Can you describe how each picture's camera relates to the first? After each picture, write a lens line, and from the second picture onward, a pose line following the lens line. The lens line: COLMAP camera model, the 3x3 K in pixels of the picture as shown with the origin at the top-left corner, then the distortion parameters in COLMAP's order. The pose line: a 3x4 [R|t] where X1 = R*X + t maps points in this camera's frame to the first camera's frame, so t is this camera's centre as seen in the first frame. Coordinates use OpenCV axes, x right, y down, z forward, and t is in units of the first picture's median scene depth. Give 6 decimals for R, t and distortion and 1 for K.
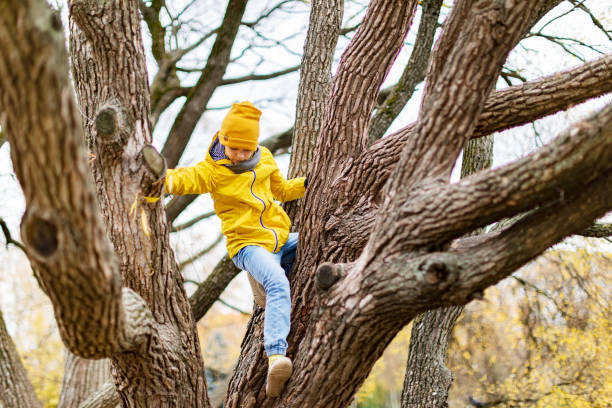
lens RADIAL K [[907.5, 0, 345.7], [0, 907.5, 238.2], [0, 0, 1]] dist [-0.006561, 0.170416]
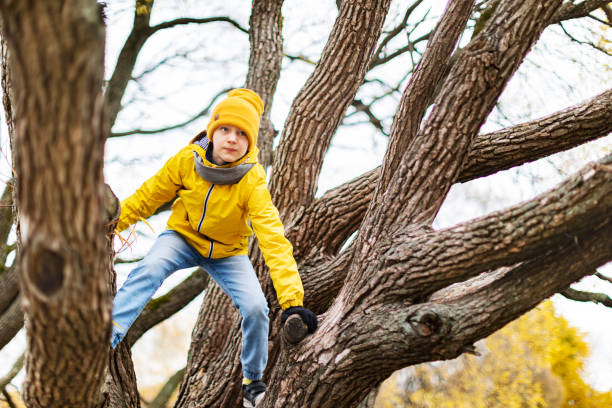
lens RADIAL K [[907.5, 0, 345.7], [0, 907.5, 238.2], [0, 0, 1]] dist [-0.006561, 0.170416]
pose [[0.986645, 0.019867, 0.161672, -0.133506], [-0.007852, 0.997181, -0.074616, 0.019497], [-0.162699, 0.072350, 0.984020, 0.082976]]
